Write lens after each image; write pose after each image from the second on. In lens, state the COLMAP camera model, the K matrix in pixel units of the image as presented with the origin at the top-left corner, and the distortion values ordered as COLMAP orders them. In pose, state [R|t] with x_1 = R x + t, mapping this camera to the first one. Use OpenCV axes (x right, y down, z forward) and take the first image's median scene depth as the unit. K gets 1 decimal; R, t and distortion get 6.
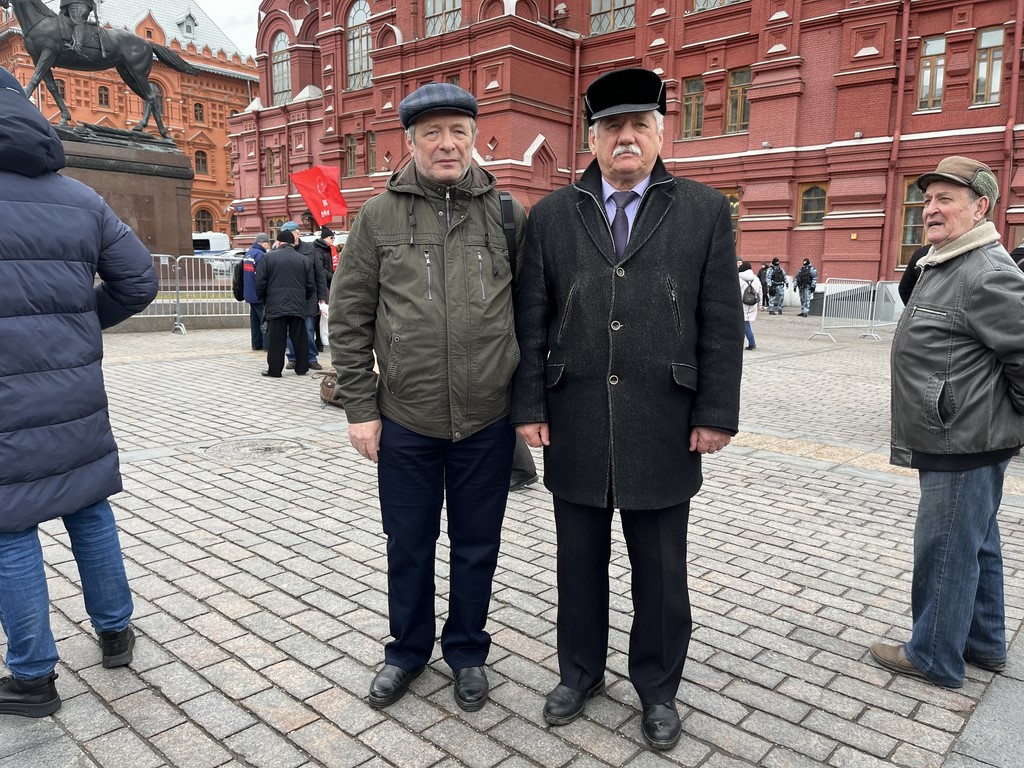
lens RADIAL K [[776.3, 0, 521.5], [0, 776.3, 387.2], [0, 0, 1]] dist [0.074137, -0.101748]
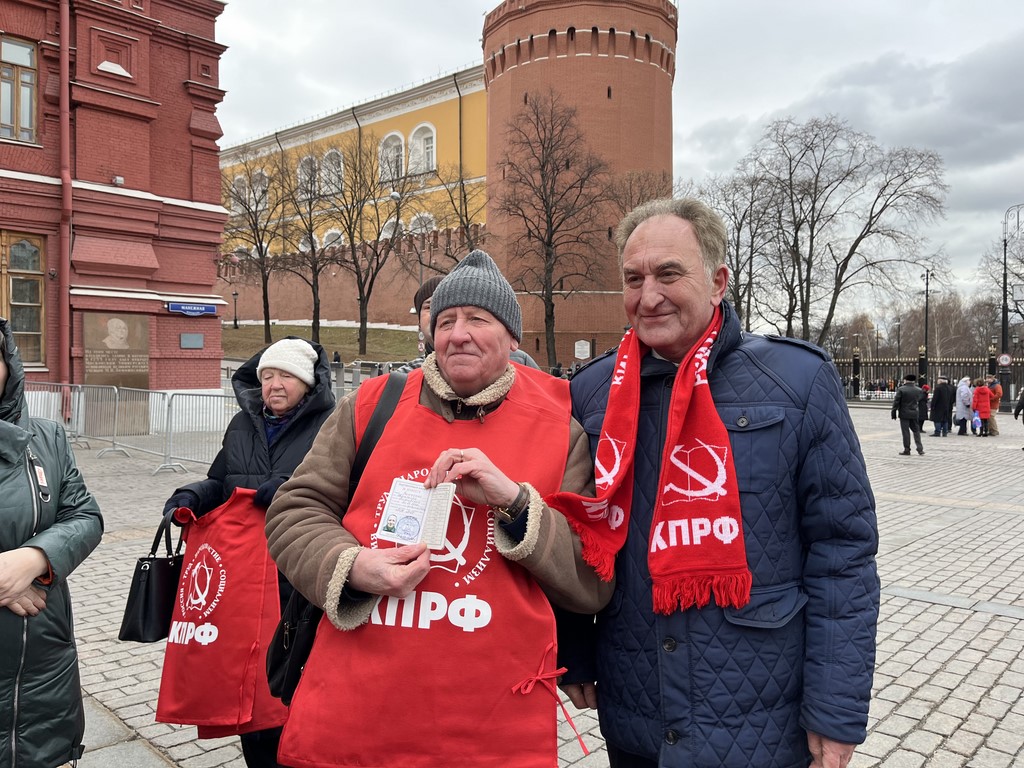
lens RADIAL K [[776.3, 0, 501.0], [0, 776.3, 372.3], [0, 0, 1]] dist [0.074137, -0.101748]
pose [[0.049097, -0.028747, 0.998380, -0.083363], [0.128583, 0.991450, 0.022224, -0.081622], [-0.990483, 0.127284, 0.052374, 0.412405]]
